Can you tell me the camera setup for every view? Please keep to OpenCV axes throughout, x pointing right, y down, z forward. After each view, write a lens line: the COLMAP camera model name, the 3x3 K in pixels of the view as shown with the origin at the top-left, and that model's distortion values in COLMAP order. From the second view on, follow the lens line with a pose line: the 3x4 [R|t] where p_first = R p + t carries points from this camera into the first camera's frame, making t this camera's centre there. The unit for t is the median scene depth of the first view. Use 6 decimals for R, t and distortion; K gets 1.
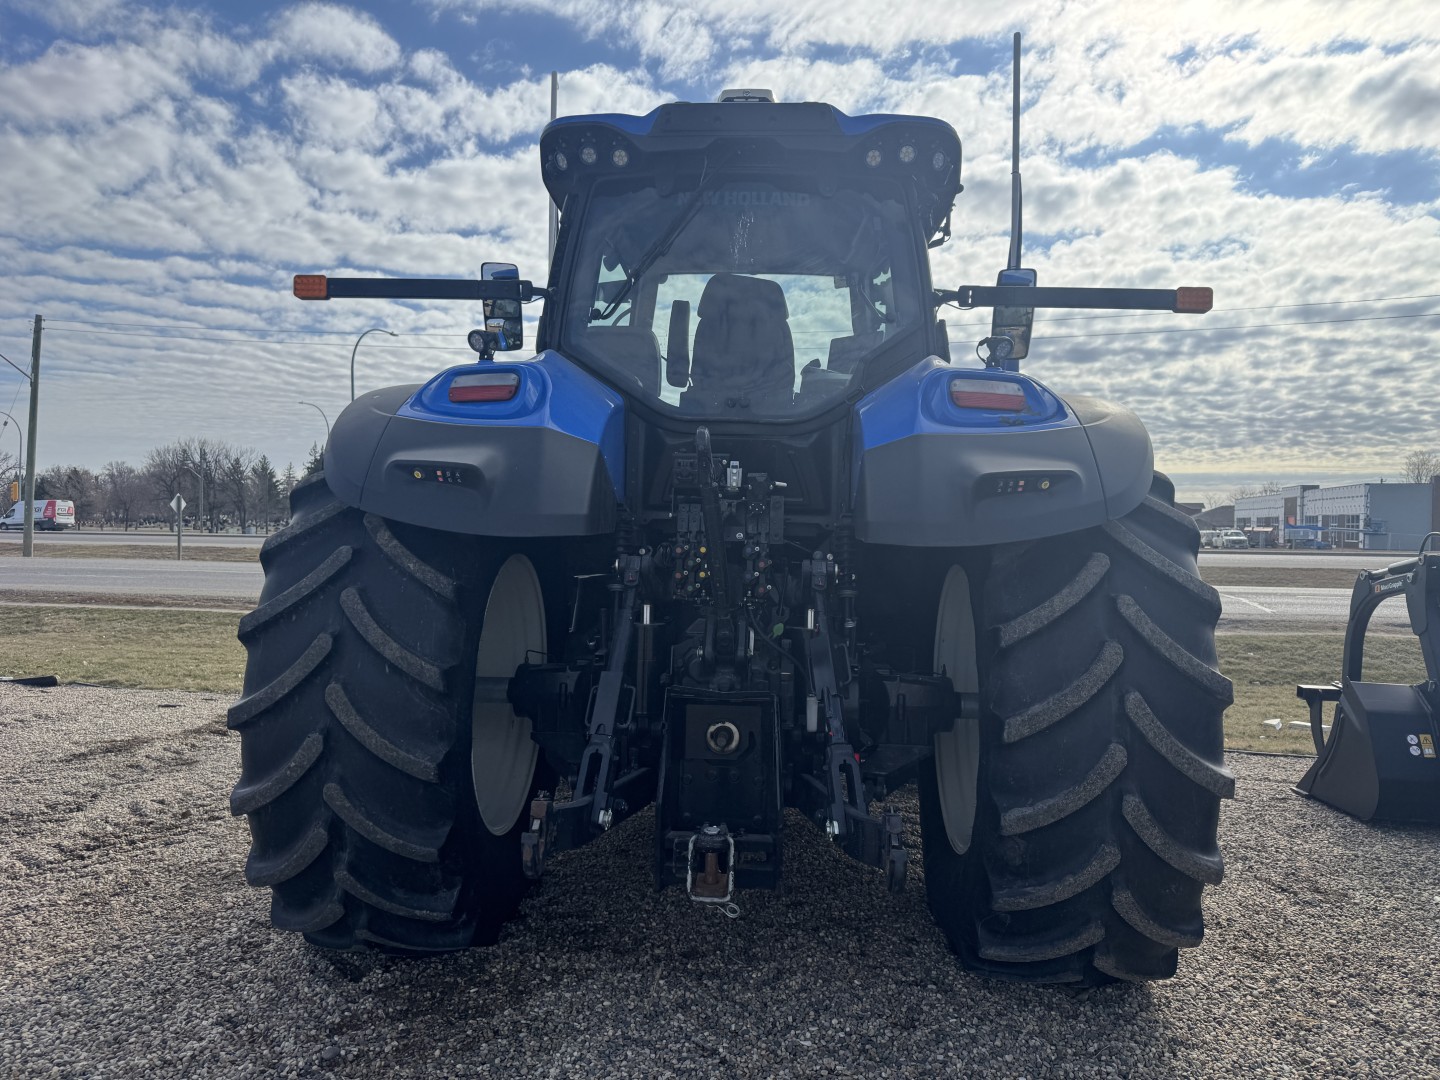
lens RADIAL K [[1015.4, 0, 733.0], [0, 1015.4, 529.4], [0, 0, 1]] dist [0.001278, -0.003306]
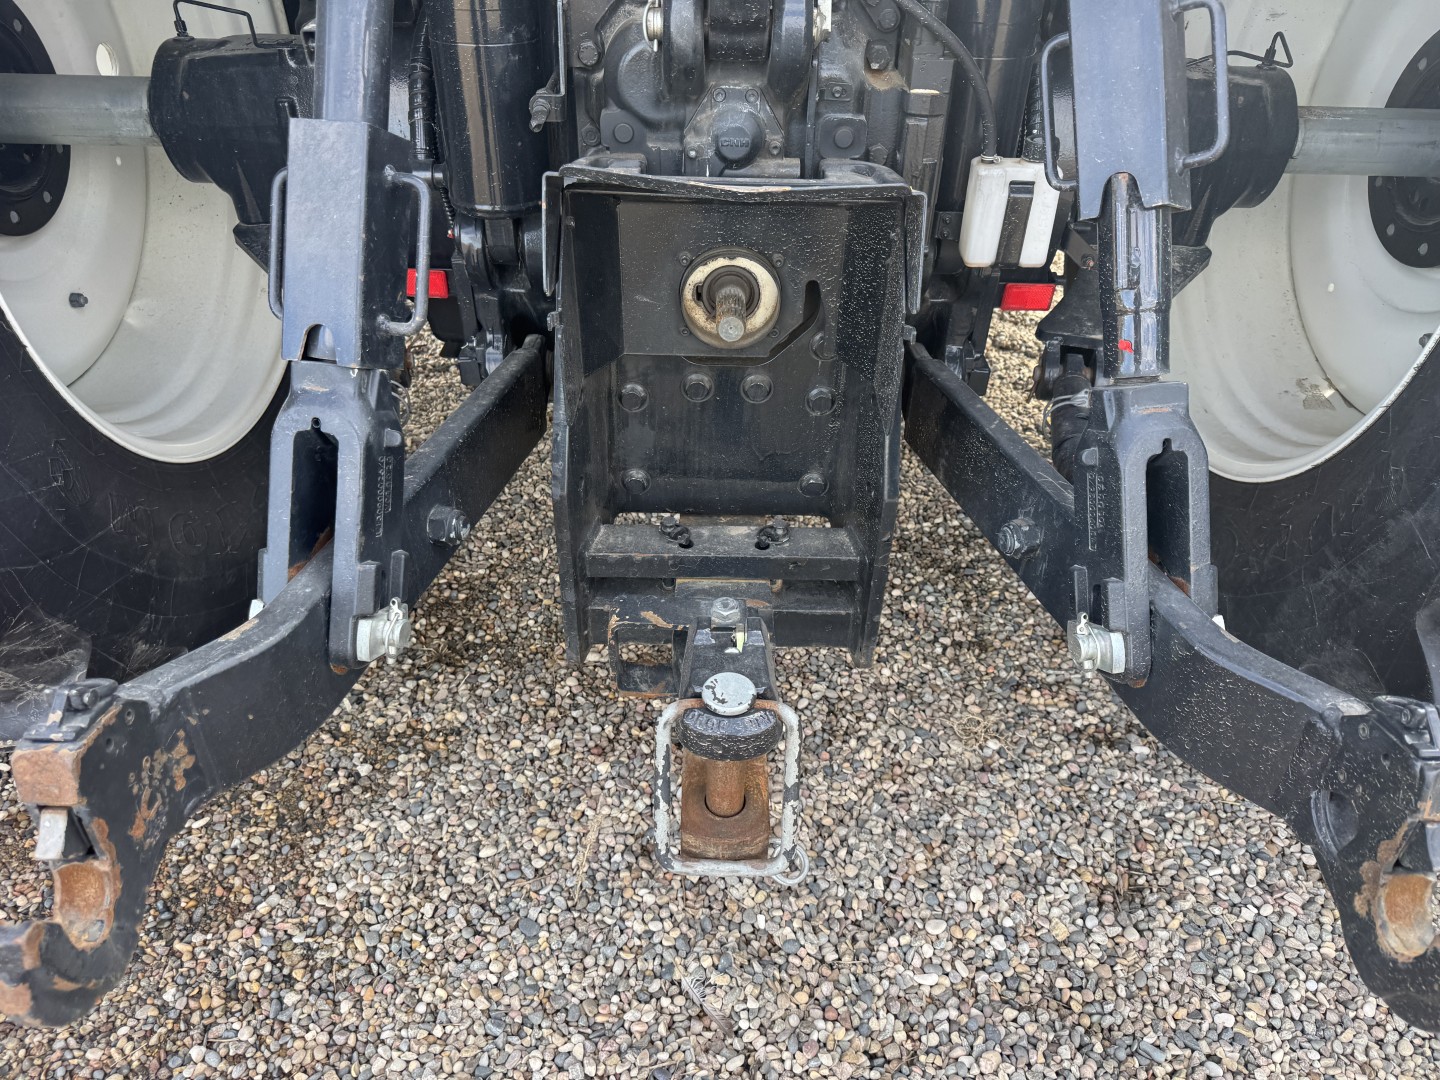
lens RADIAL K [[1015.4, 0, 733.0], [0, 1015.4, 529.4], [0, 0, 1]] dist [0.001278, -0.003306]
pose [[0.998402, -0.029269, 0.048332, -0.027433], [-0.004541, 0.811049, 0.584961, 0.066577], [-0.056321, -0.584246, 0.809620, 0.661866]]
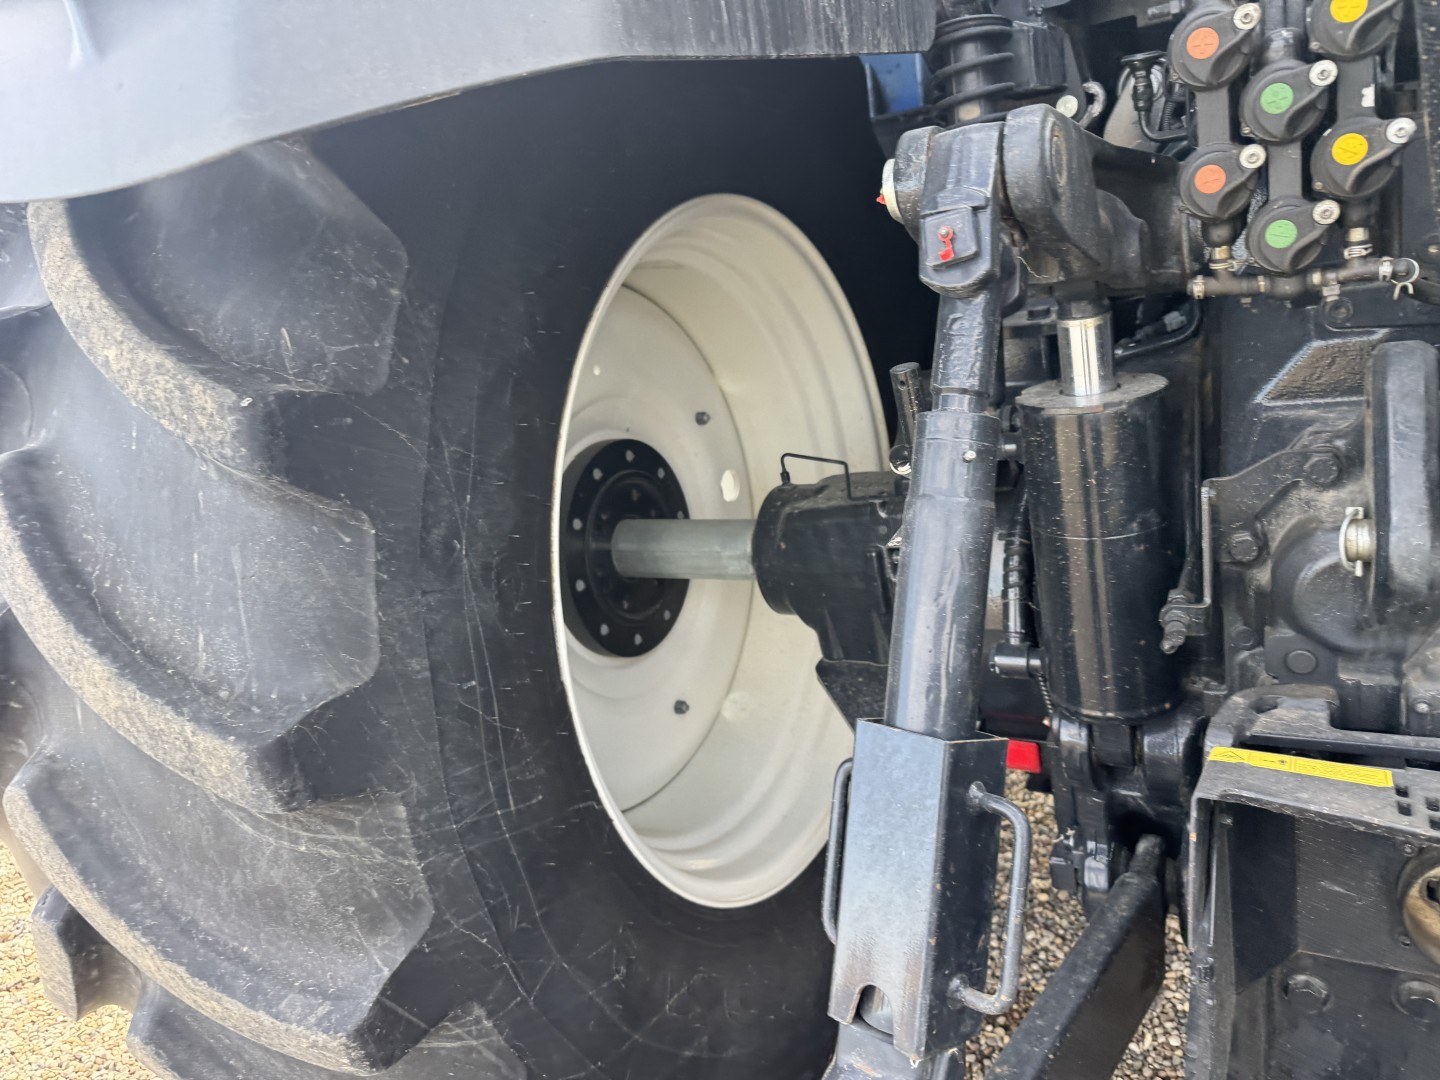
lens RADIAL K [[1012.2, 0, 718.5], [0, 1012.2, 515.8], [0, 0, 1]] dist [0.047778, -0.094444]
pose [[0.872016, -0.049290, -0.486989, -0.044064], [0.214178, 0.933039, 0.289076, 0.028052], [0.440132, -0.356382, 0.824182, 0.761665]]
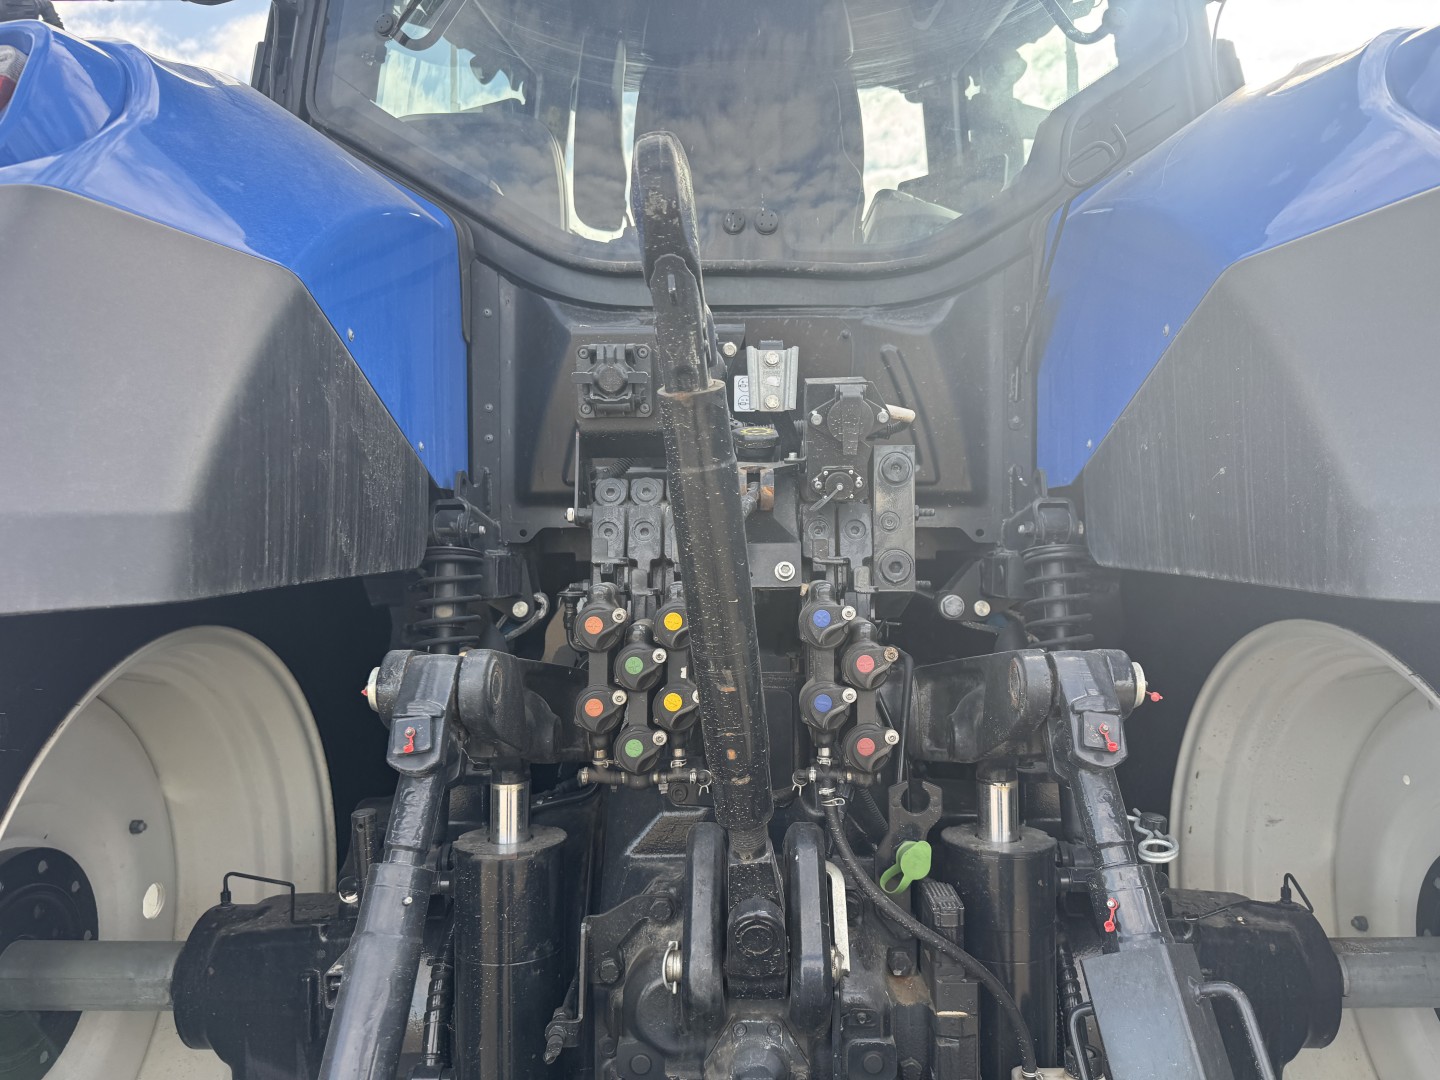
lens RADIAL K [[1000.3, 0, 739.0], [0, 1000.3, 544.9], [0, 0, 1]] dist [0.041921, -0.048215]
pose [[0.998757, -0.028623, 0.040805, -0.021229], [0.028553, 0.999590, 0.002284, -0.003154], [-0.040854, -0.001116, 0.999165, 0.692270]]
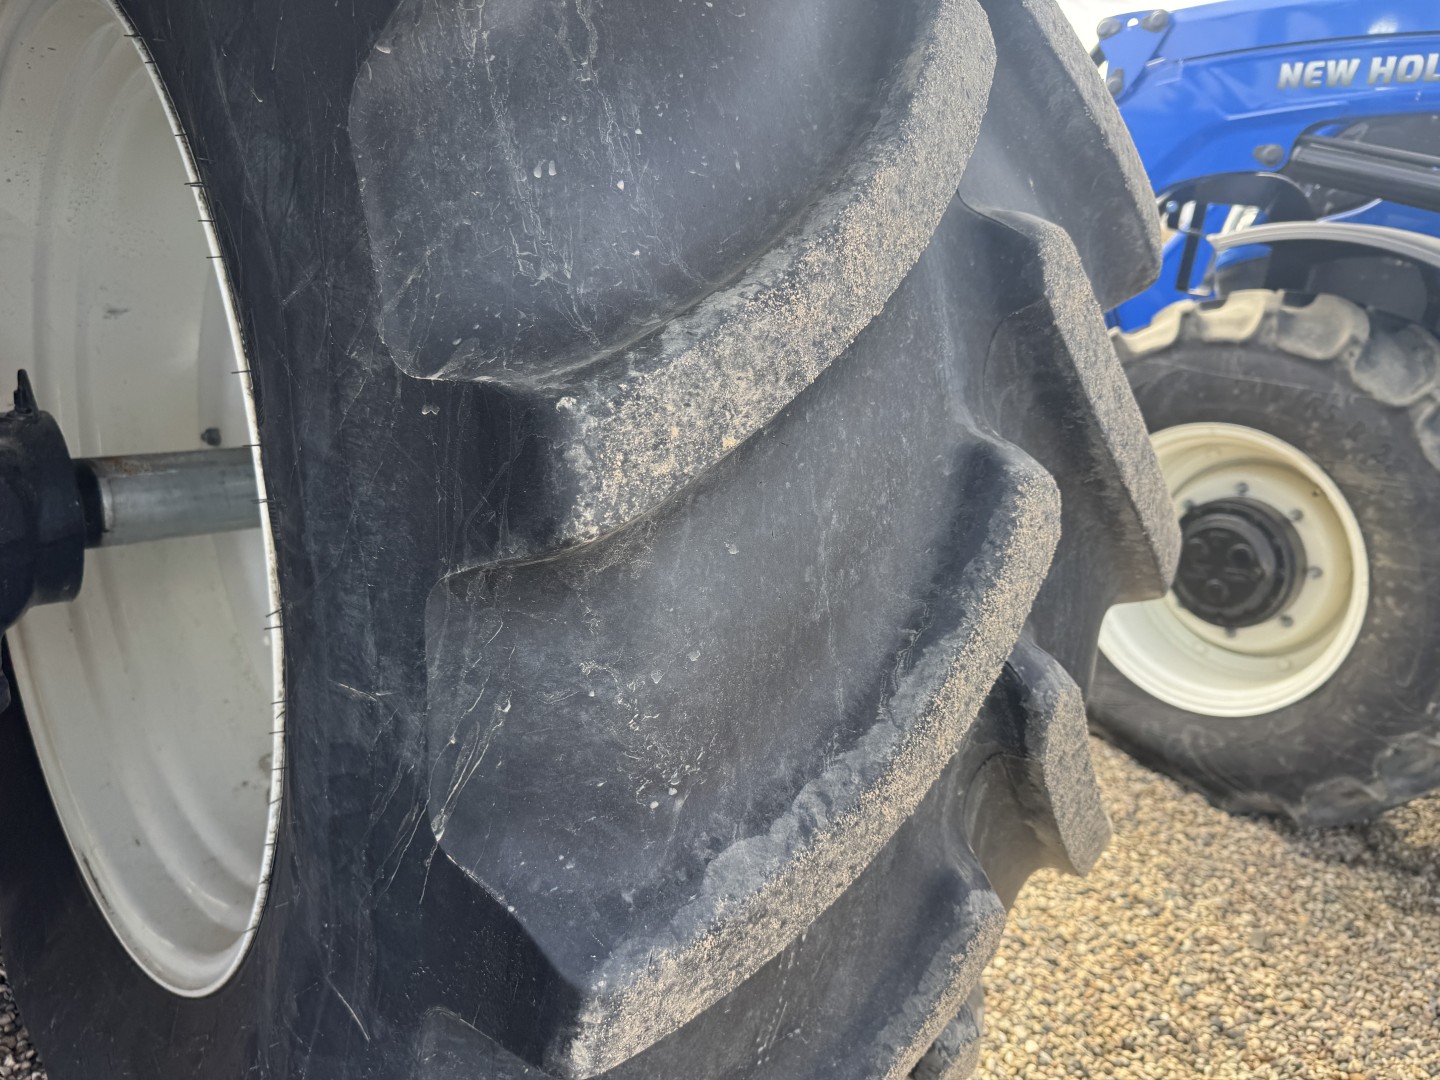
lens RADIAL K [[995.9, 0, 680.9], [0, 995.9, 501.0], [0, 0, 1]] dist [0.159779, -0.312800]
pose [[0.706890, -0.138202, 0.693690, 0.154510], [-0.158722, 0.924722, 0.345972, 0.050460], [-0.689285, -0.354668, 0.631741, 0.790355]]
